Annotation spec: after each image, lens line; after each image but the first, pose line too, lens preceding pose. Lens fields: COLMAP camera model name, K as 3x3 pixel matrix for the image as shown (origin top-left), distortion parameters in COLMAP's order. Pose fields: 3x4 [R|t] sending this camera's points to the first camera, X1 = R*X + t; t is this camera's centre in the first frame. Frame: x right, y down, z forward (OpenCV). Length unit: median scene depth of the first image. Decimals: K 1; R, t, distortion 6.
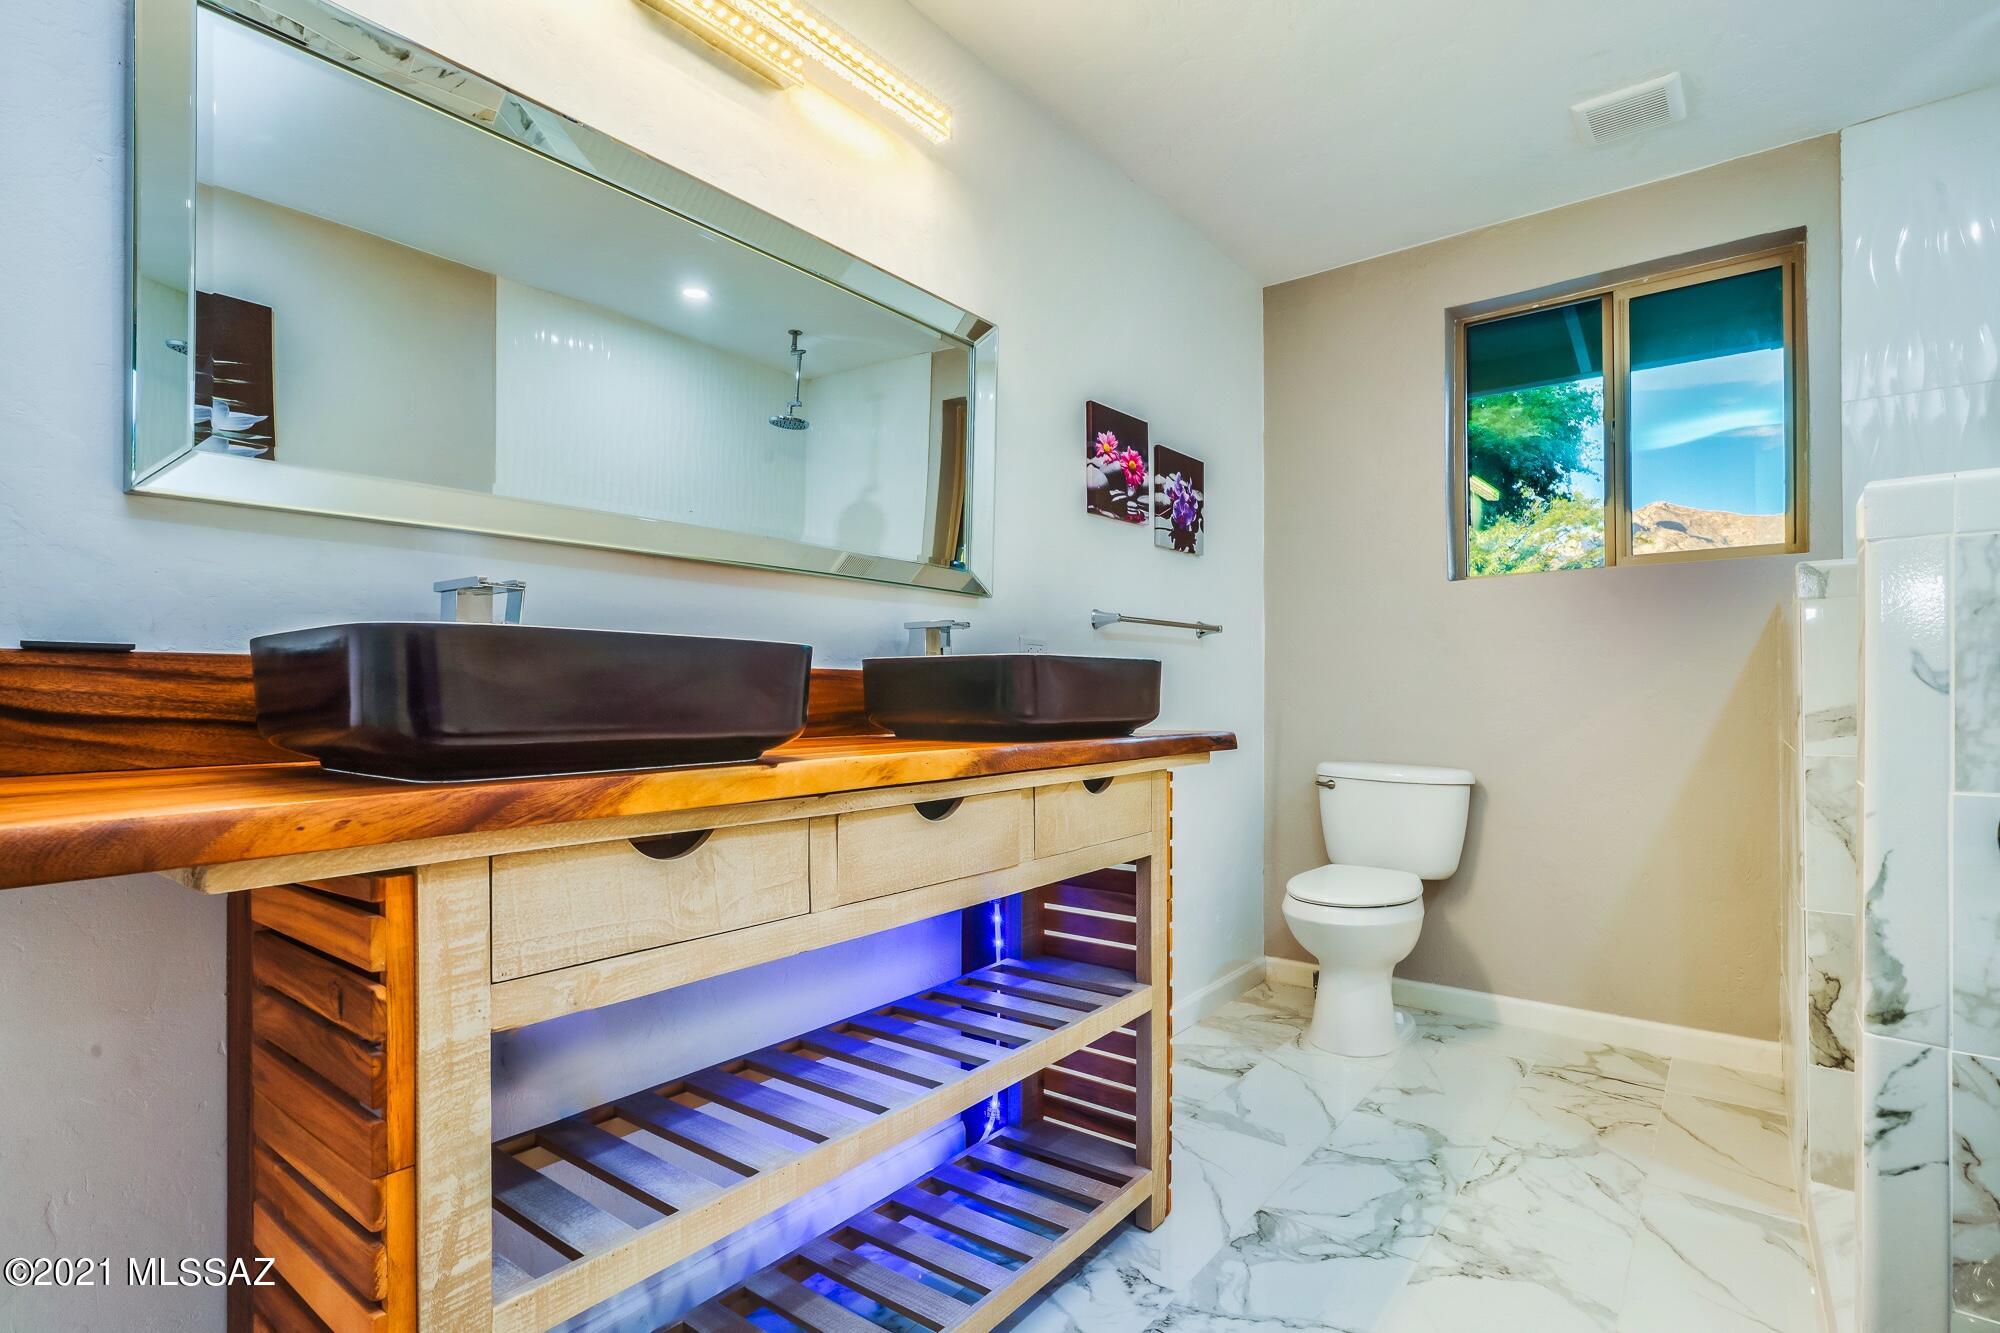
lens RADIAL K [[963.8, 0, 993.6], [0, 963.8, 696.3], [0, 0, 1]] dist [-0.005578, 0.002964]
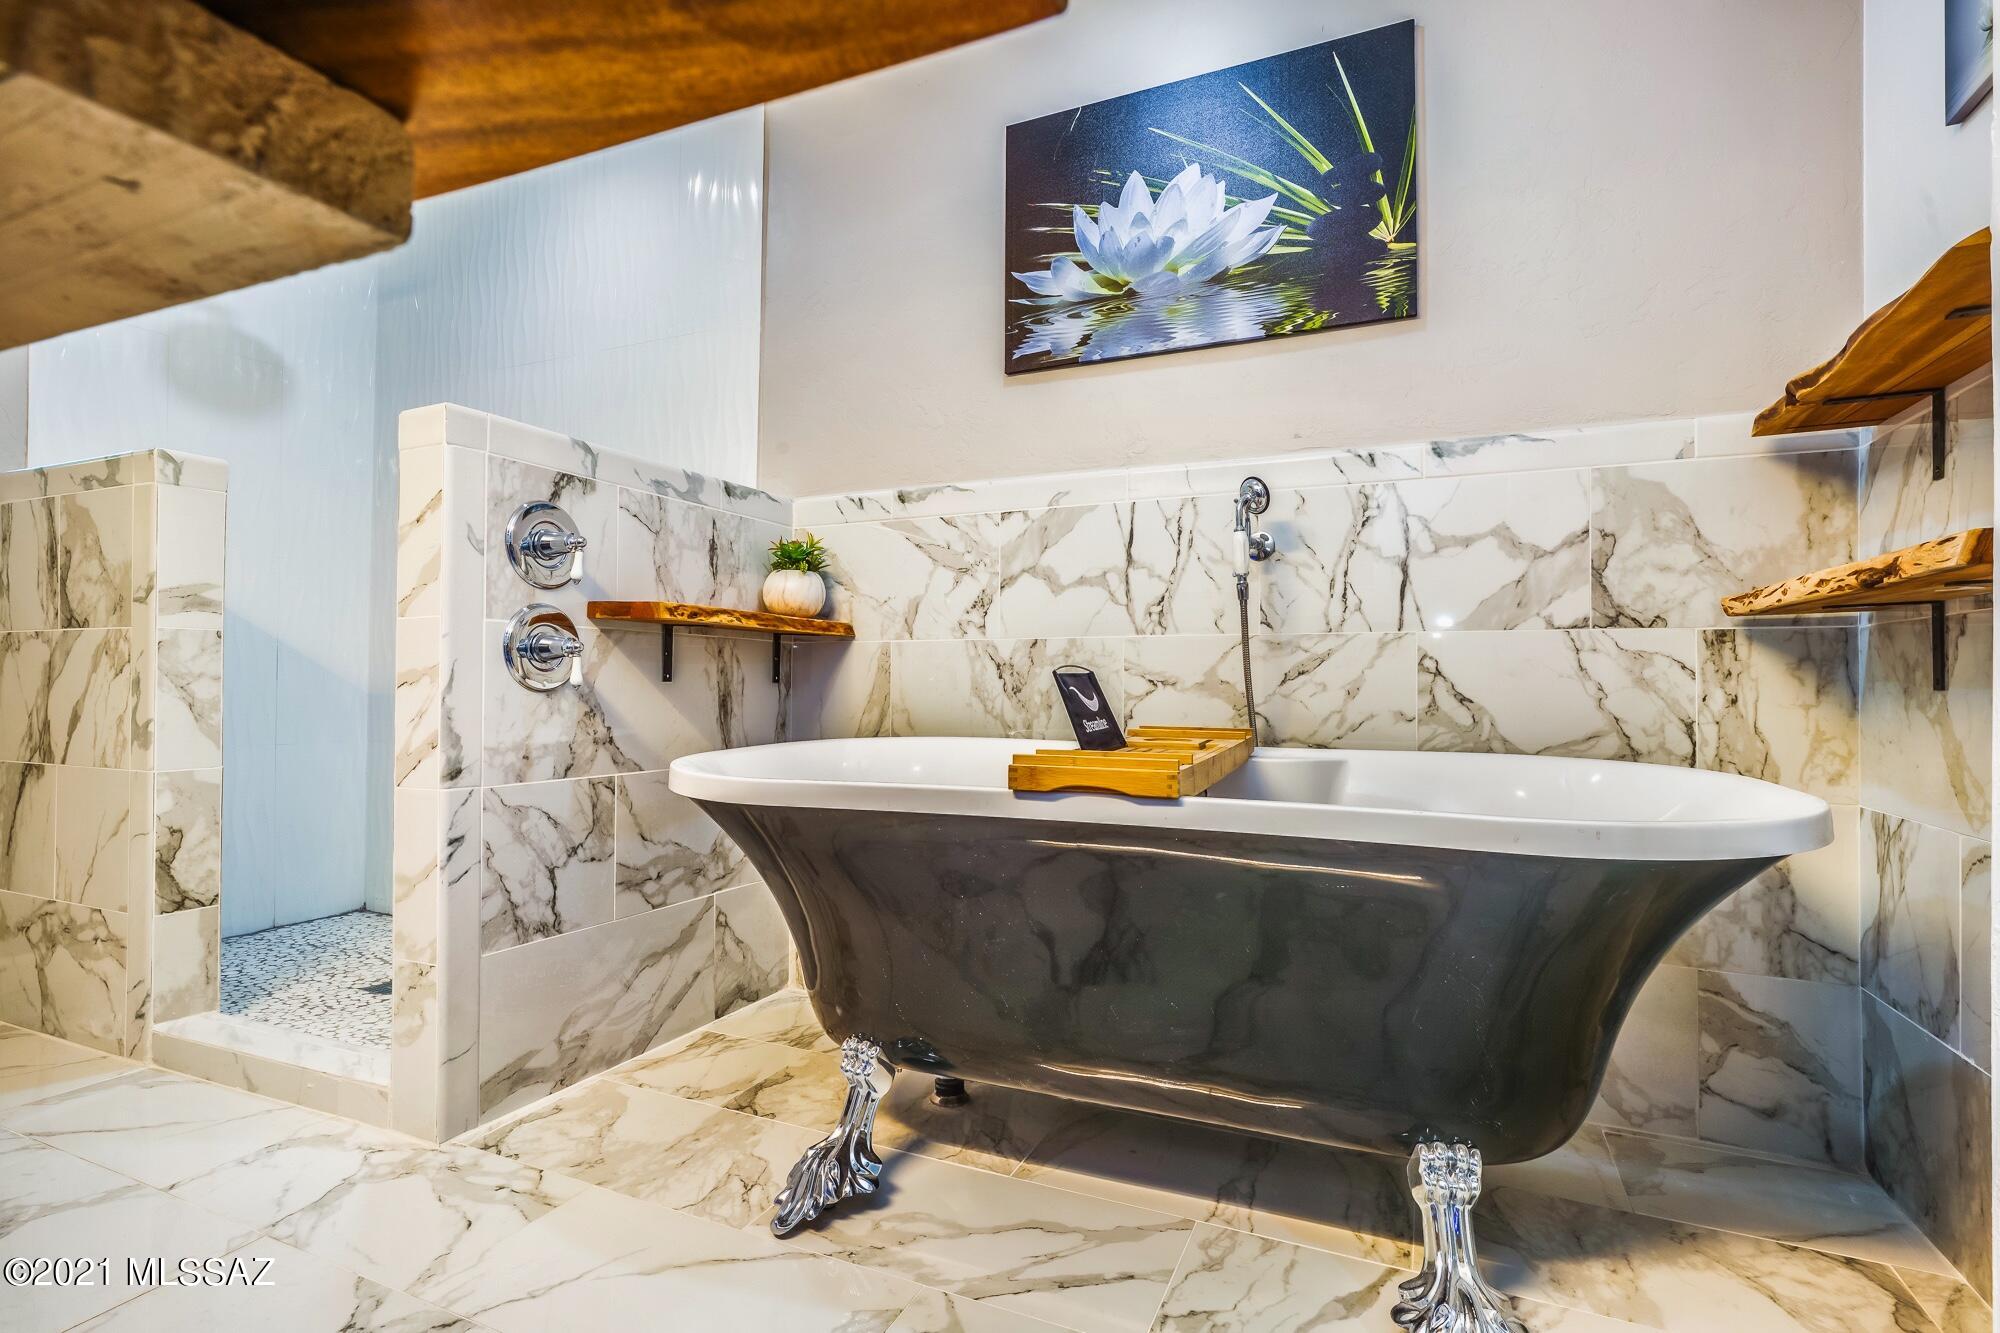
lens RADIAL K [[963.8, 0, 1014.0], [0, 963.8, 666.6], [0, 0, 1]] dist [-0.005578, 0.002964]
pose [[-0.243007, 0.018347, 0.969851, -0.422384], [-0.002893, 0.999803, -0.019639, 0.122250], [-0.970020, -0.007578, -0.242906, 0.331611]]
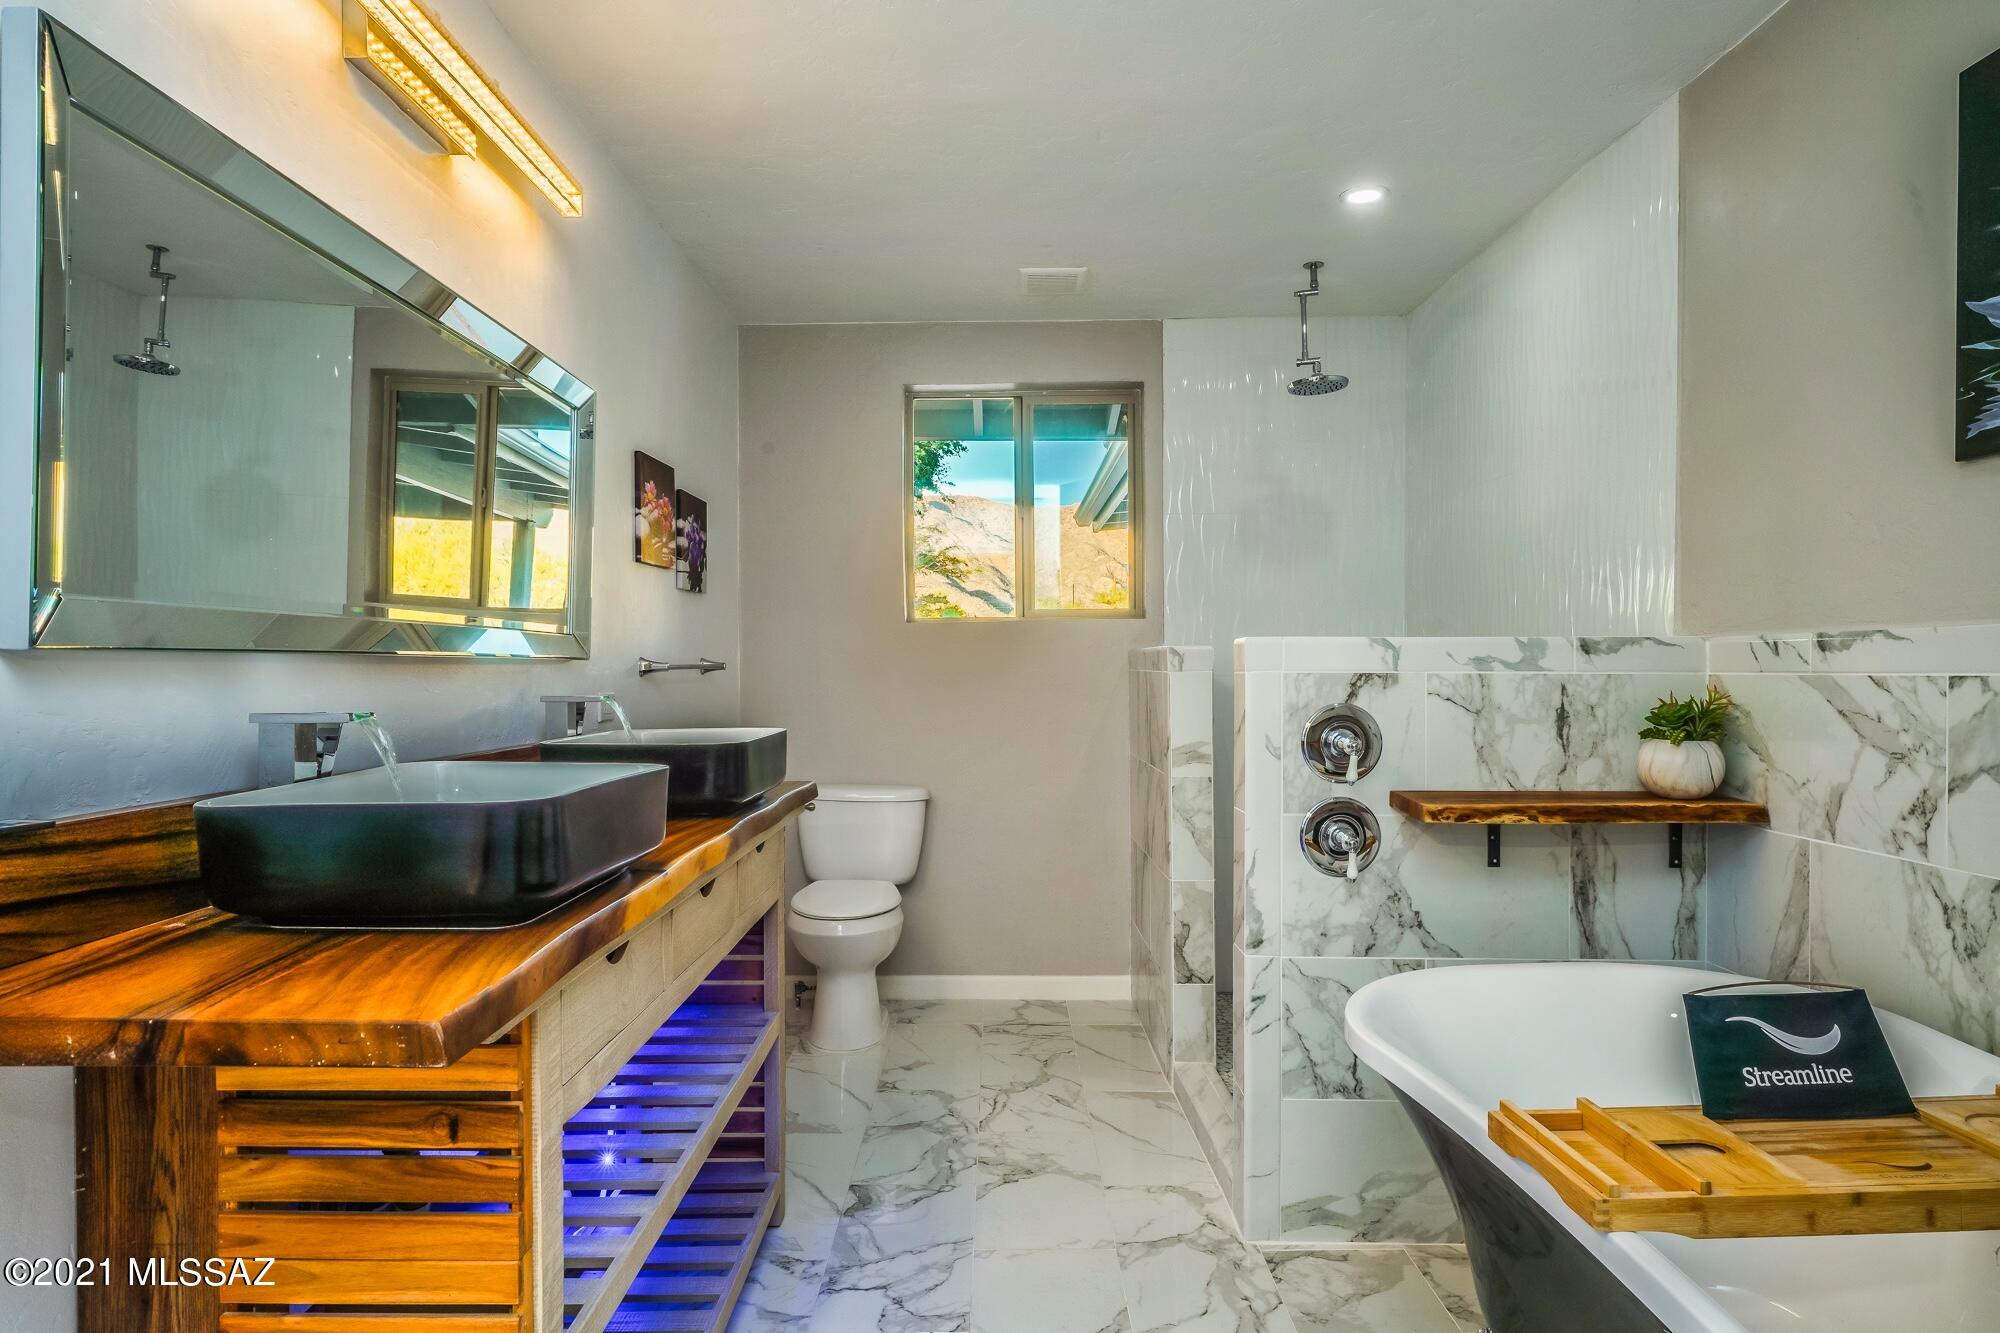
lens RADIAL K [[1140.6, 0, 972.2], [0, 1140.6, 673.5], [0, 0, 1]] dist [-0.004063, 0.000458]
pose [[0.797752, -0.005442, 0.602962, -0.457097], [0.002475, 0.999980, 0.005750, -0.107892], [-0.602981, -0.003095, 0.797749, -0.216179]]
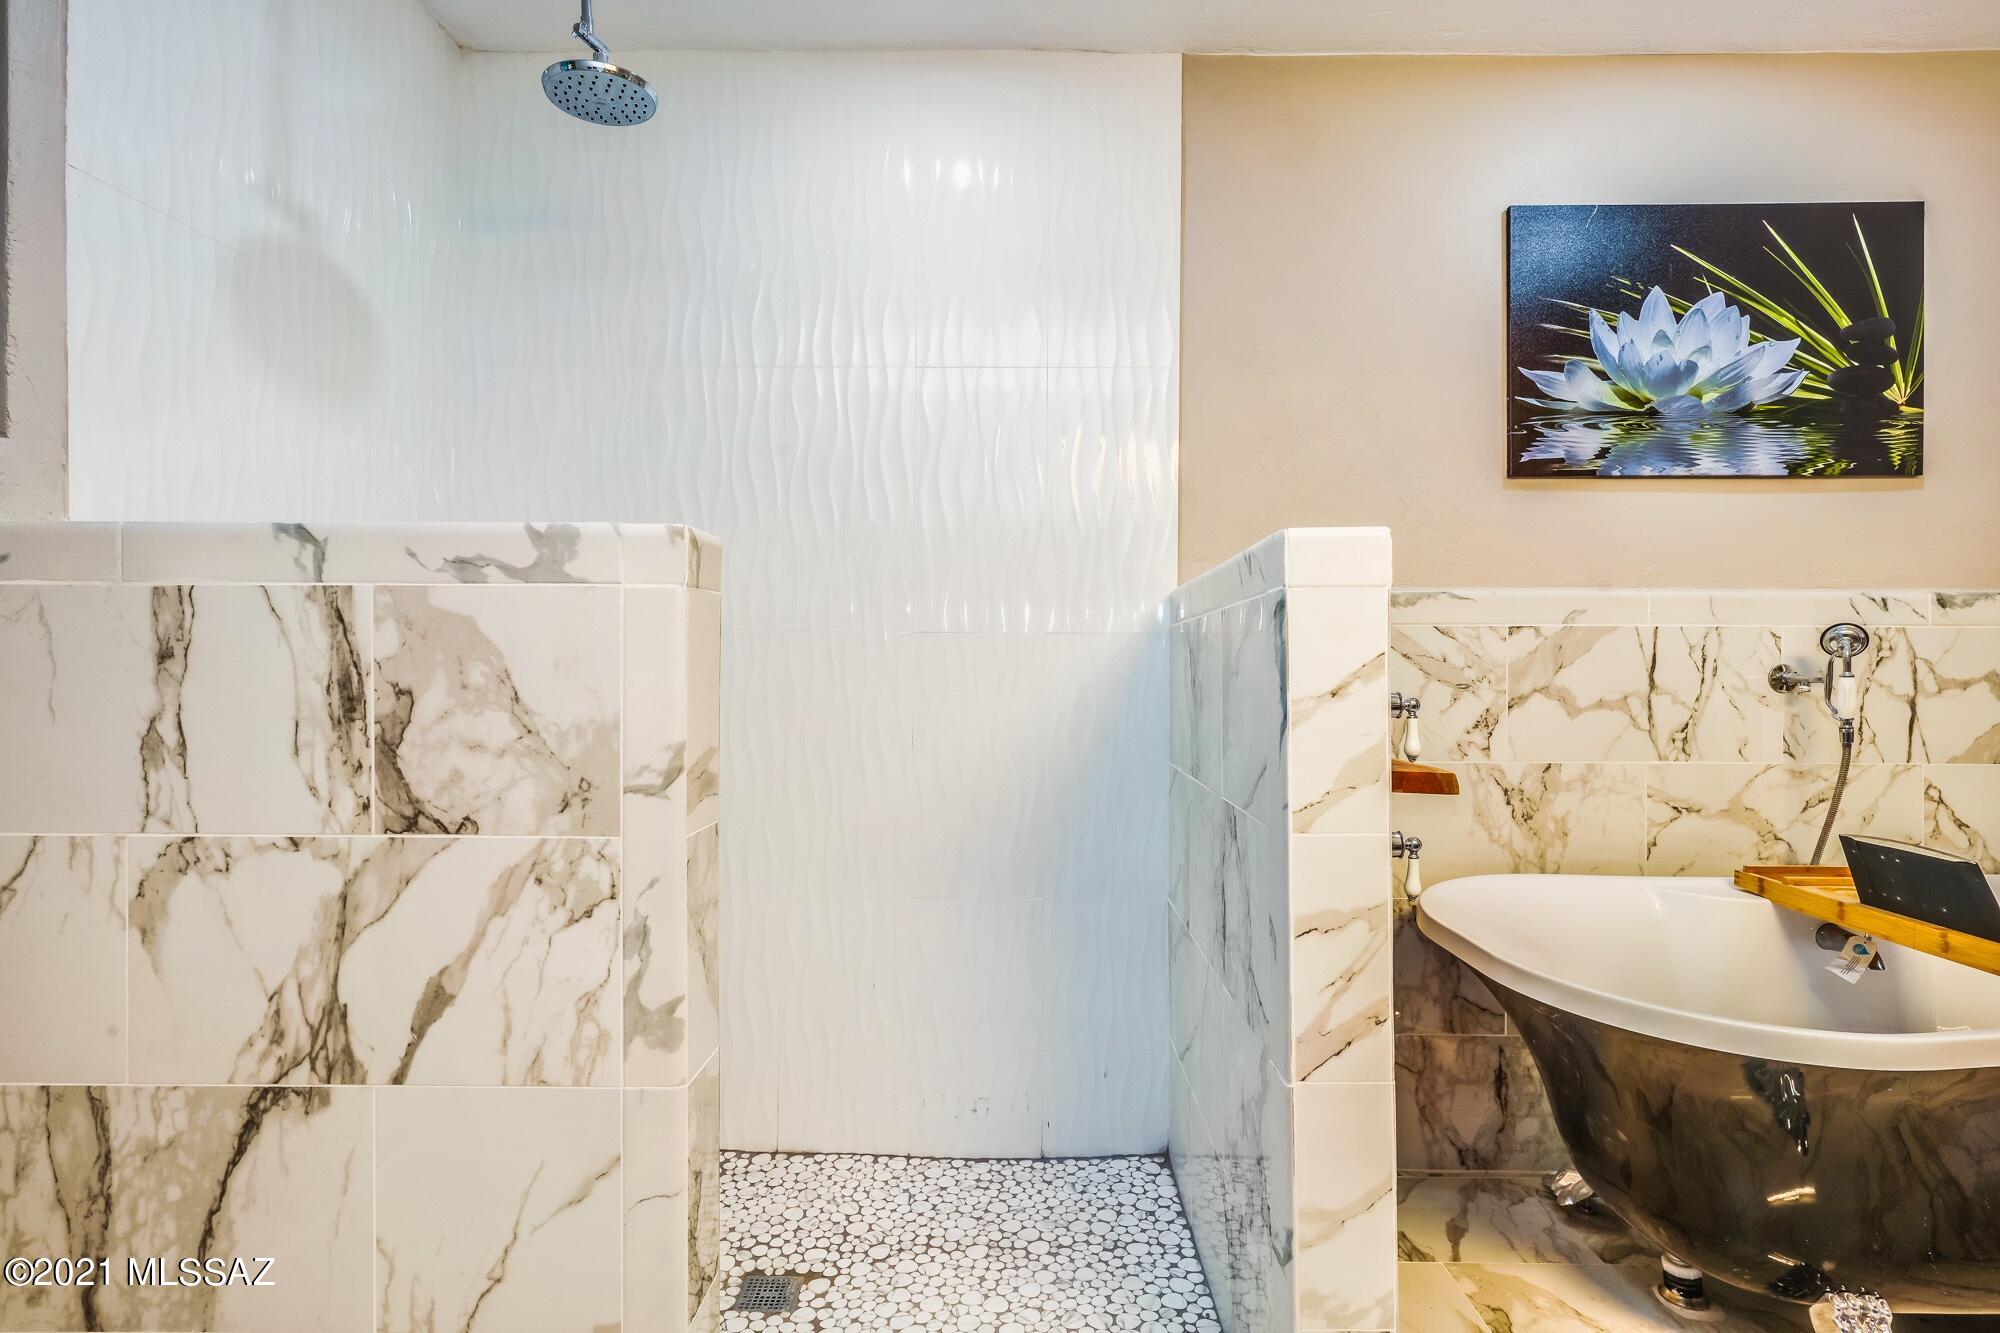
lens RADIAL K [[963.8, 0, 751.0], [0, 963.8, 620.3], [0, 0, 1]] dist [-0.005578, 0.002964]
pose [[-0.609216, -0.001280, 0.793003, 0.413220], [-0.002391, 0.999997, -0.000222, -0.103113], [-0.793000, -0.002031, -0.609218, 1.458663]]
